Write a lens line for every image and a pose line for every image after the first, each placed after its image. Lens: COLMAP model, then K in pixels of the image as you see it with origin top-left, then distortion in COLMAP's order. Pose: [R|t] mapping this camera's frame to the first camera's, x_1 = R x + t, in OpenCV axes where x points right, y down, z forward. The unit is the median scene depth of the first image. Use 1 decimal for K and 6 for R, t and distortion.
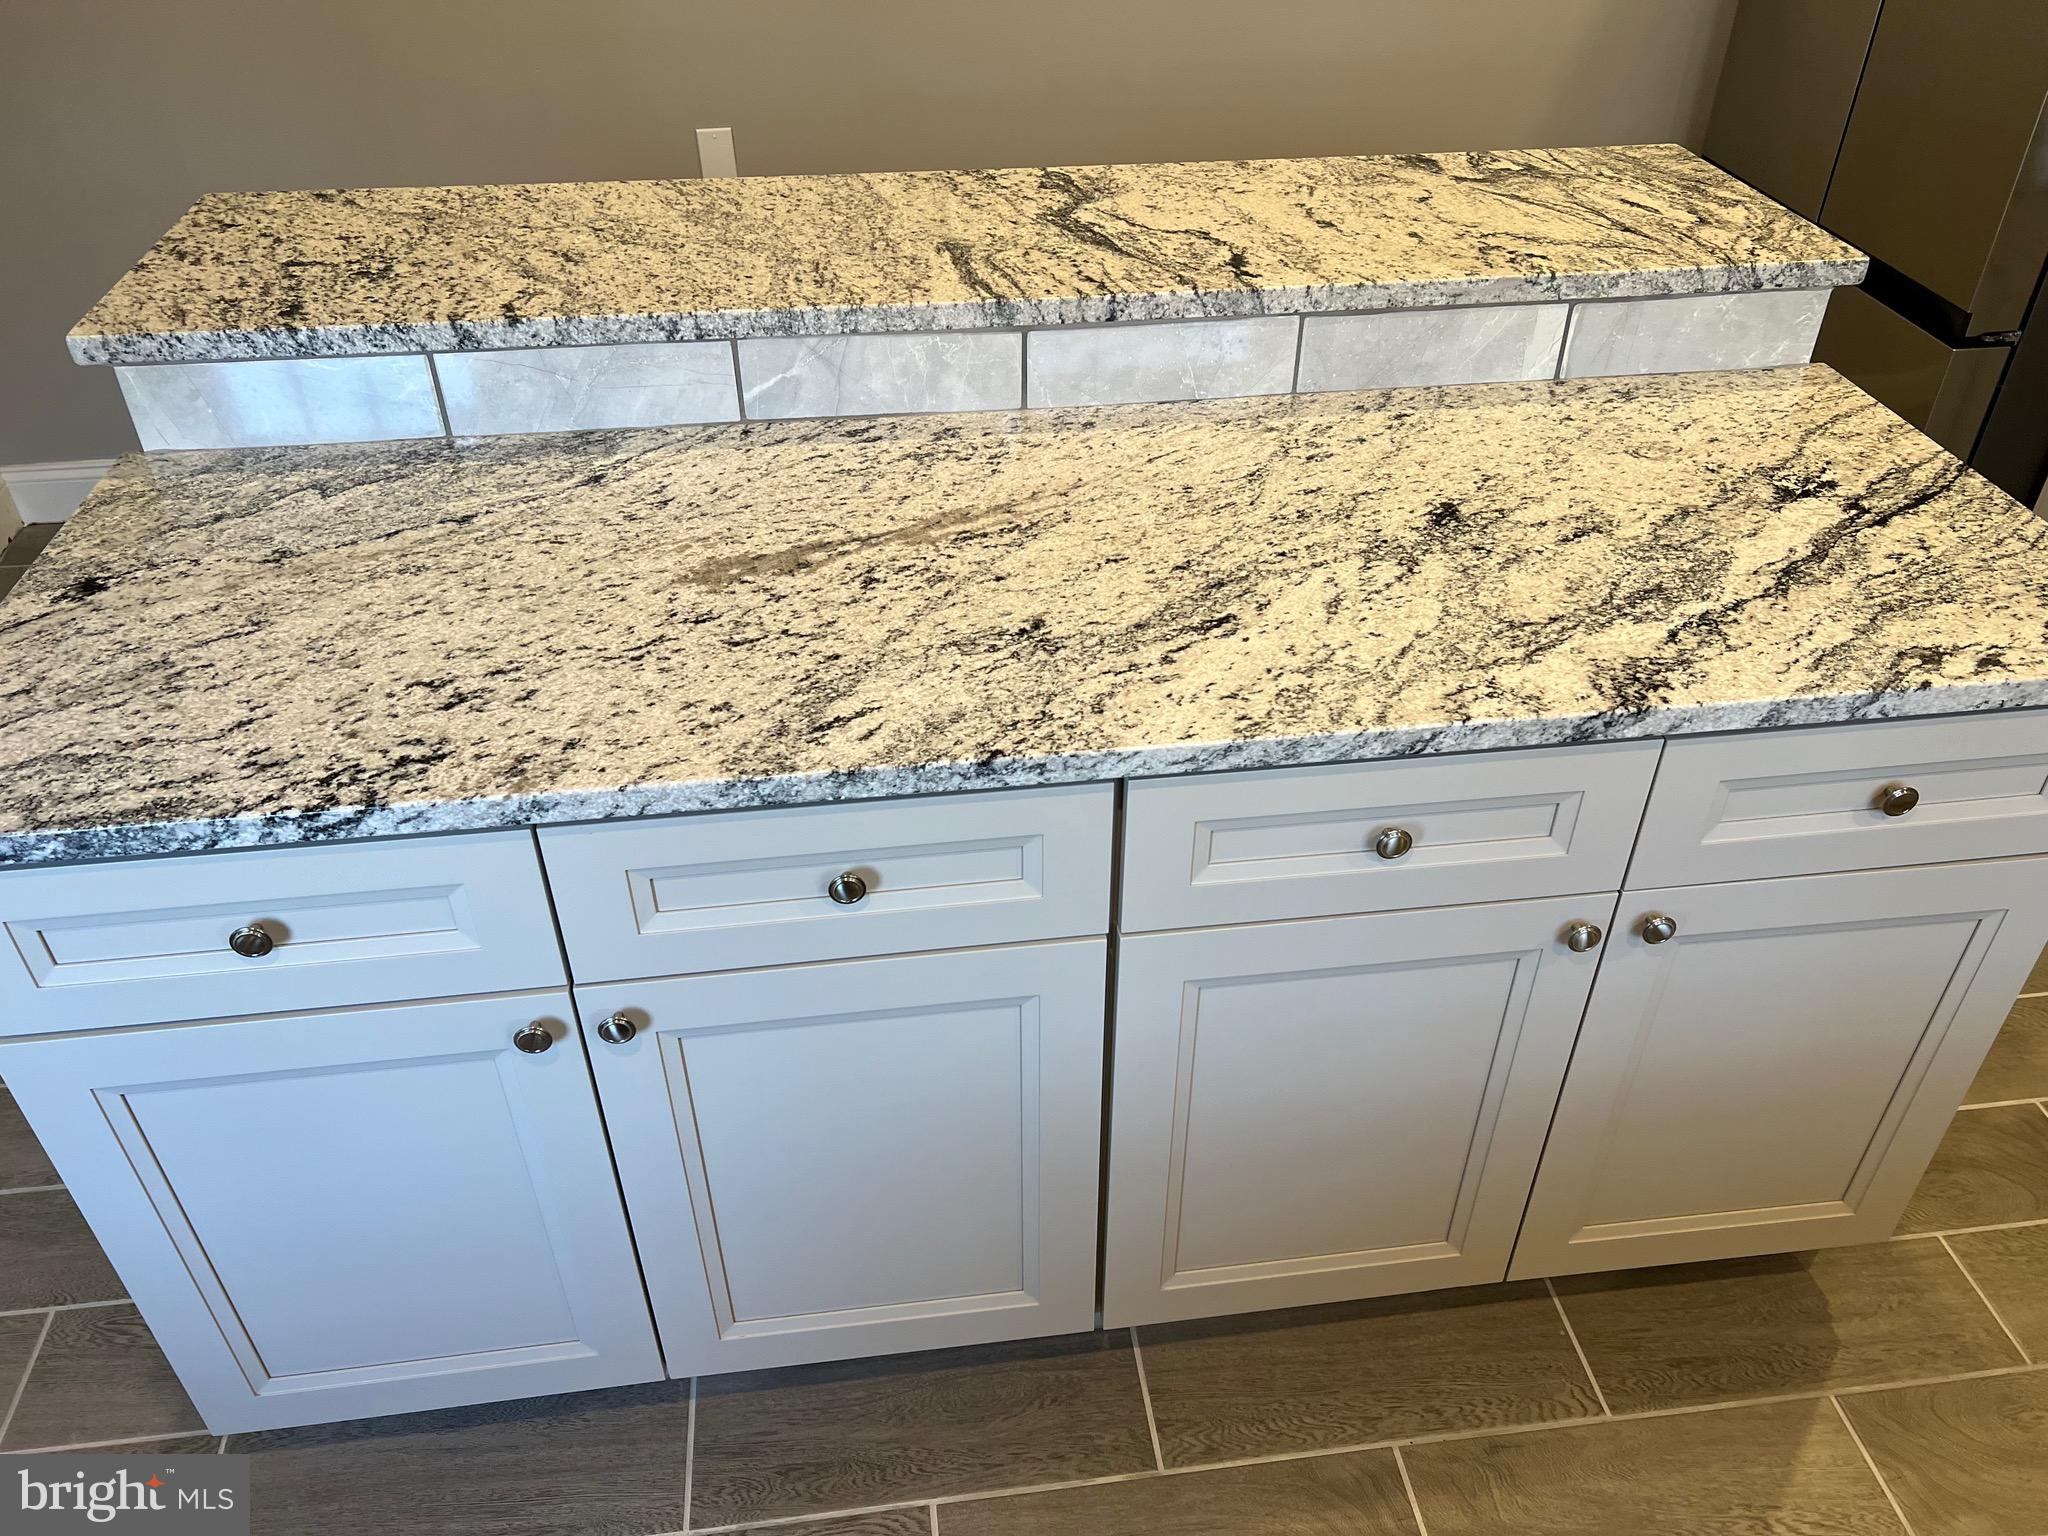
lens RADIAL K [[1534.6, 0, 1039.2], [0, 1534.6, 762.2], [0, 0, 1]] dist [0.074738, -0.112032]
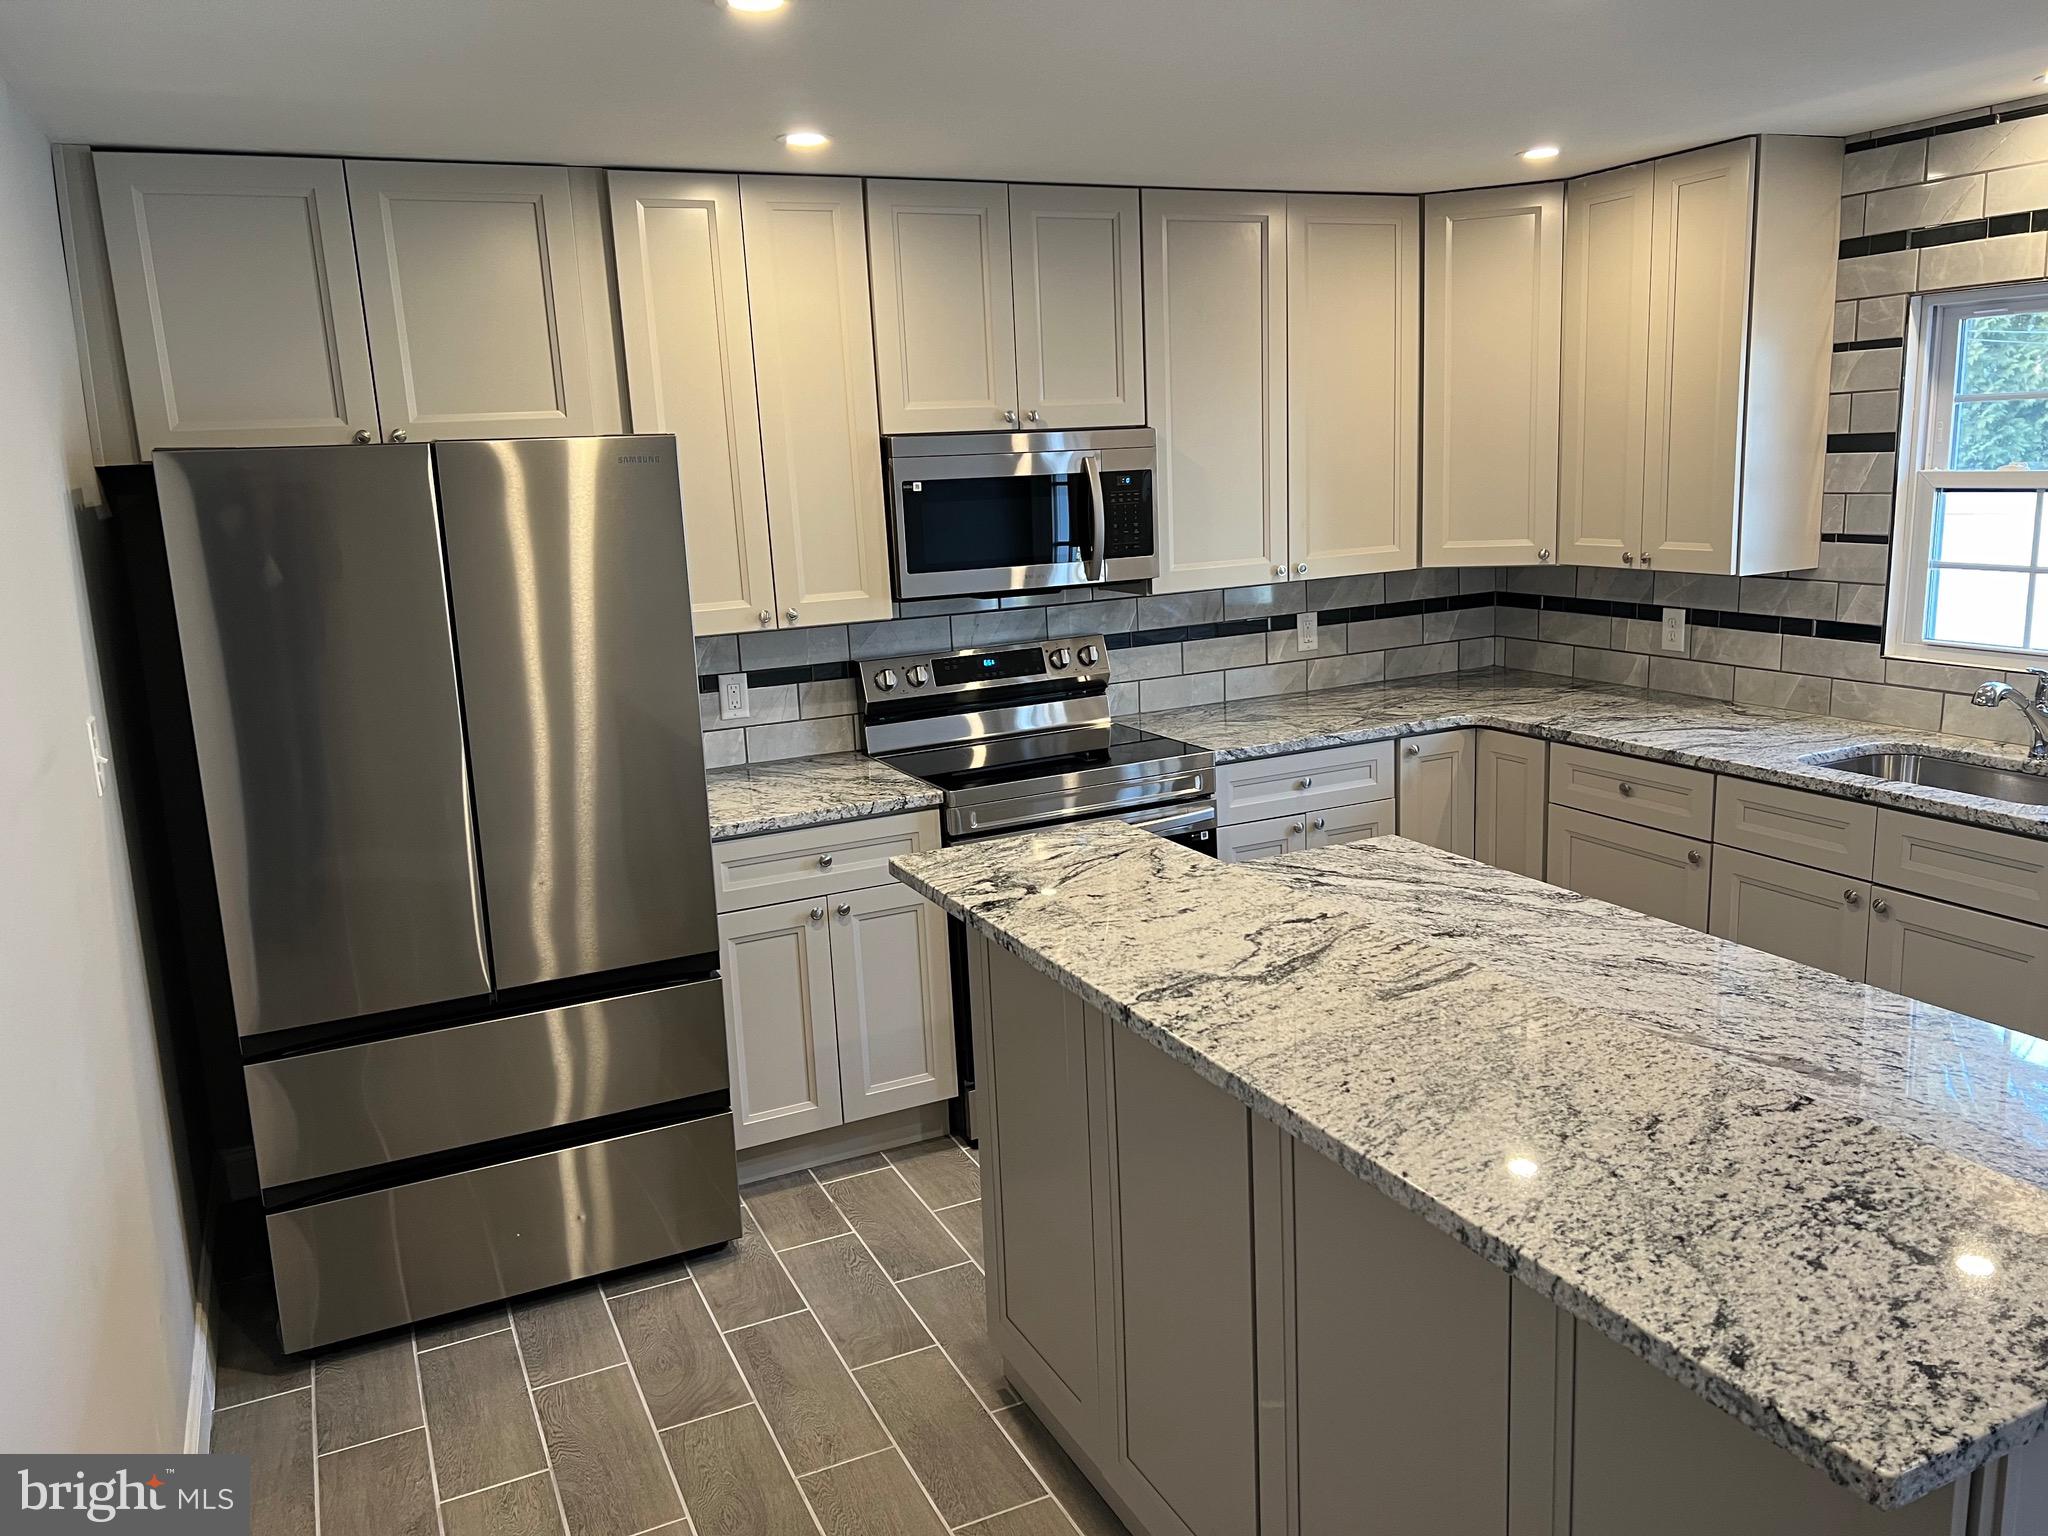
lens RADIAL K [[1537.4, 0, 1031.9], [0, 1537.4, 745.3], [0, 0, 1]] dist [0.070944, -0.097417]
pose [[-0.312563, -0.169715, 0.934613, -1.044496], [0.601699, 0.725970, 0.333055, -1.049954], [-0.735026, 0.666456, -0.124794, 1.286495]]
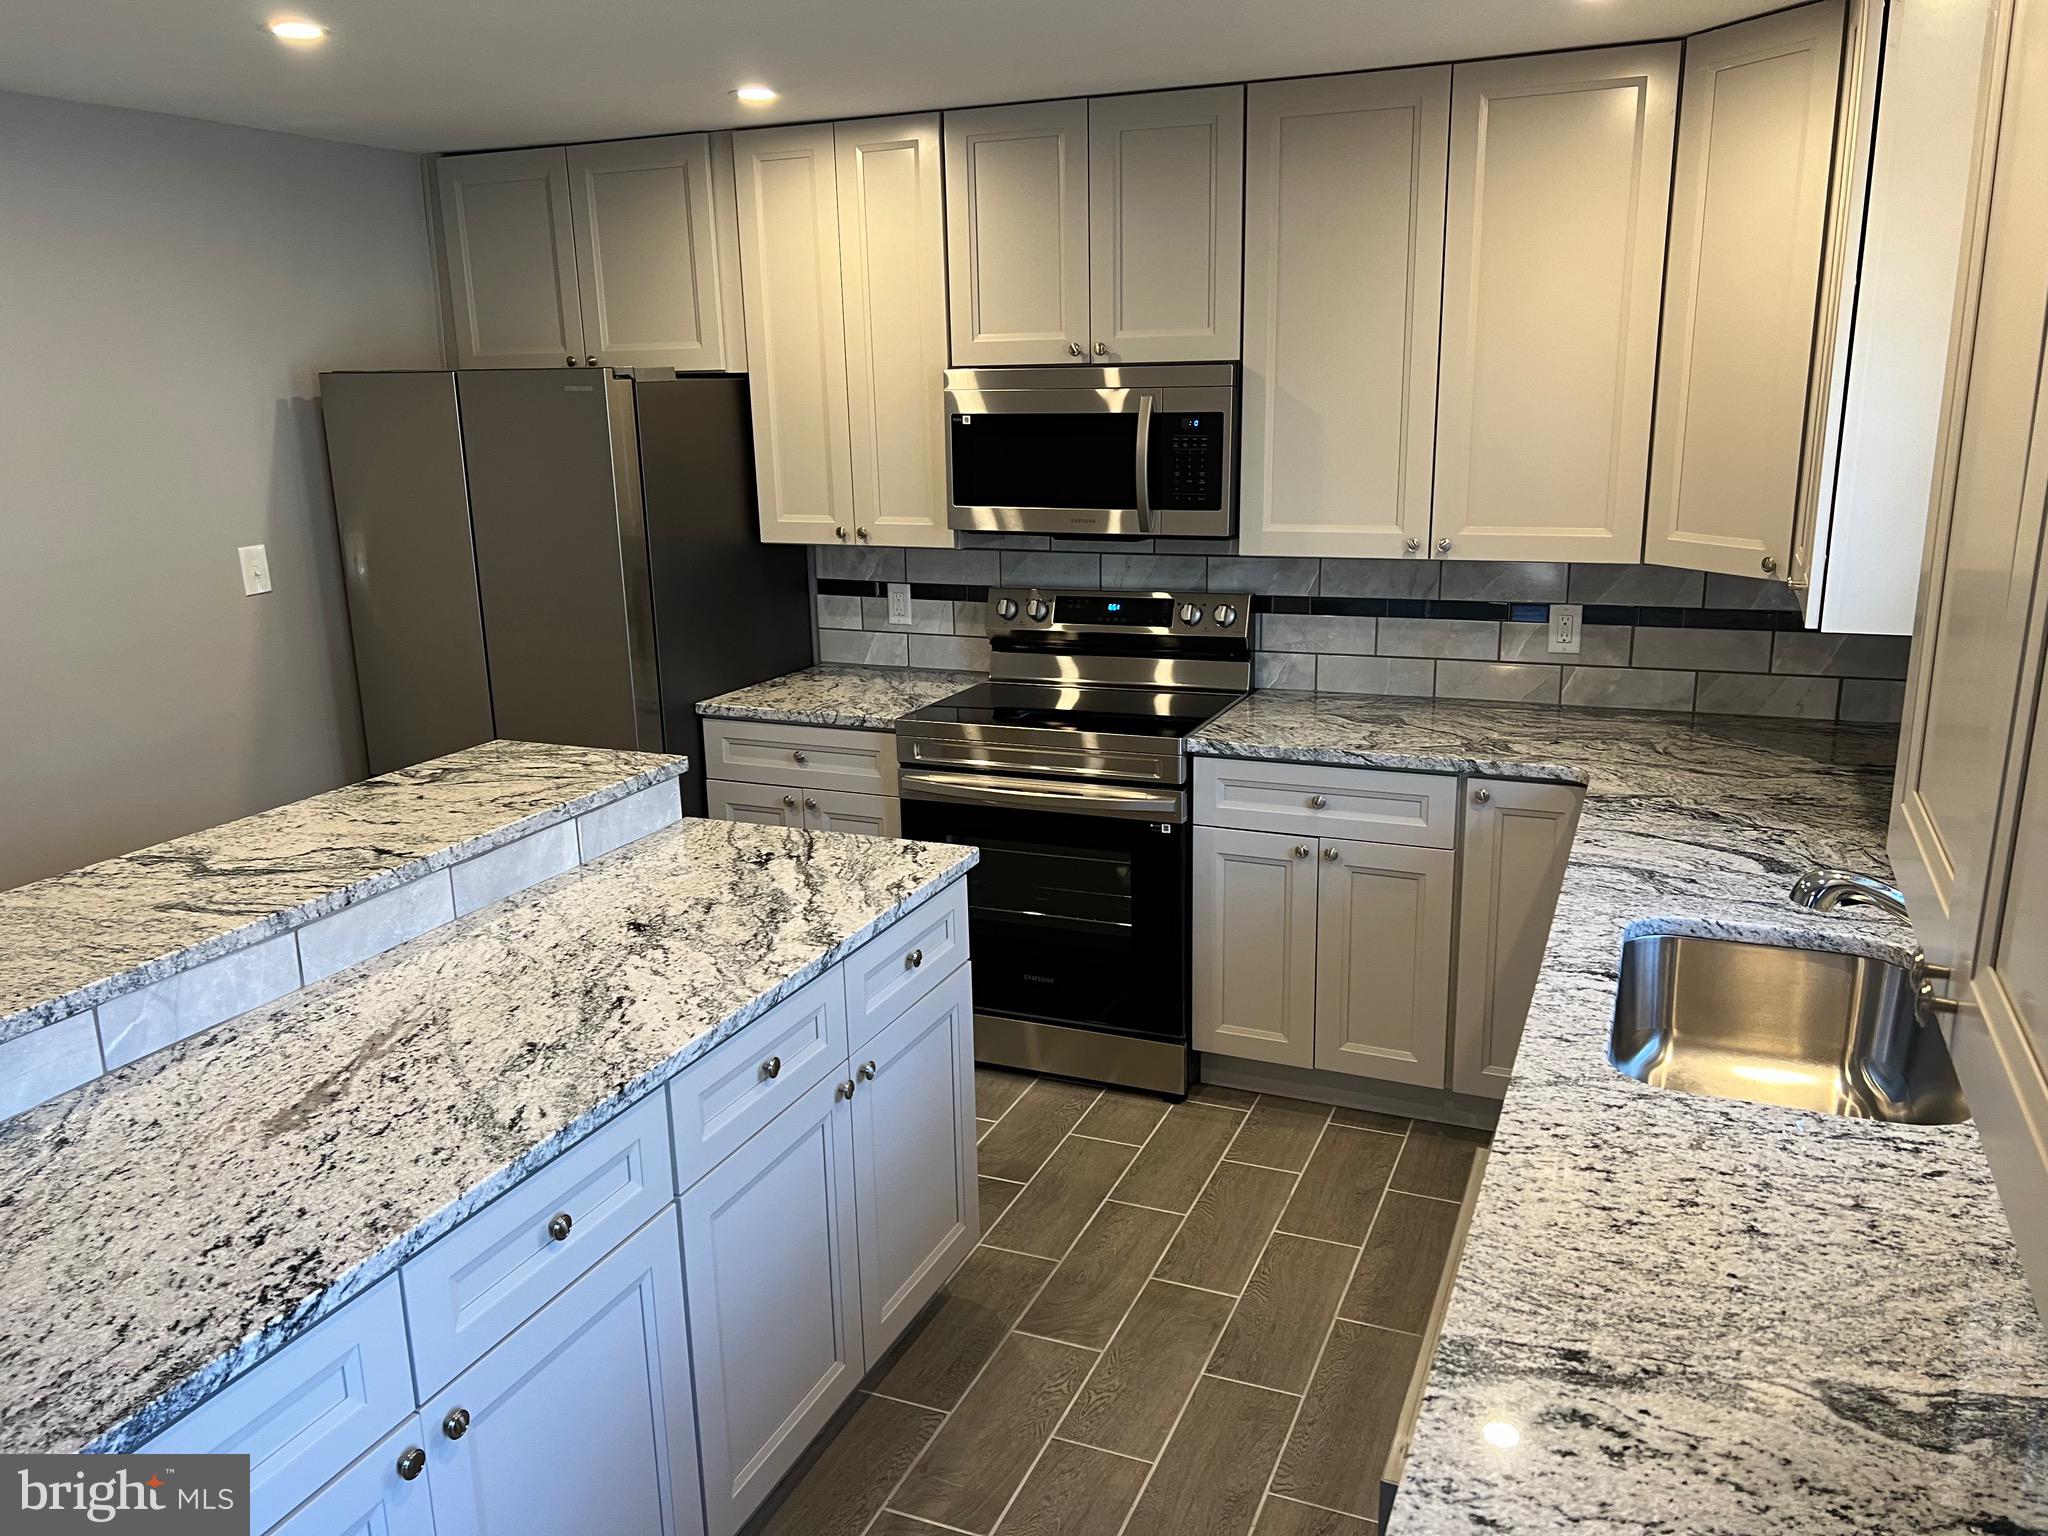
lens RADIAL K [[1537.8, 0, 1029.9], [0, 1537.8, 765.3], [0, 0, 1]] dist [0.054600, -0.063678]
pose [[0.507913, -0.222673, 0.832130, -0.775349], [0.531624, 0.841126, -0.099410, 0.072638], [-0.677791, 0.492872, 0.545598, -0.236196]]
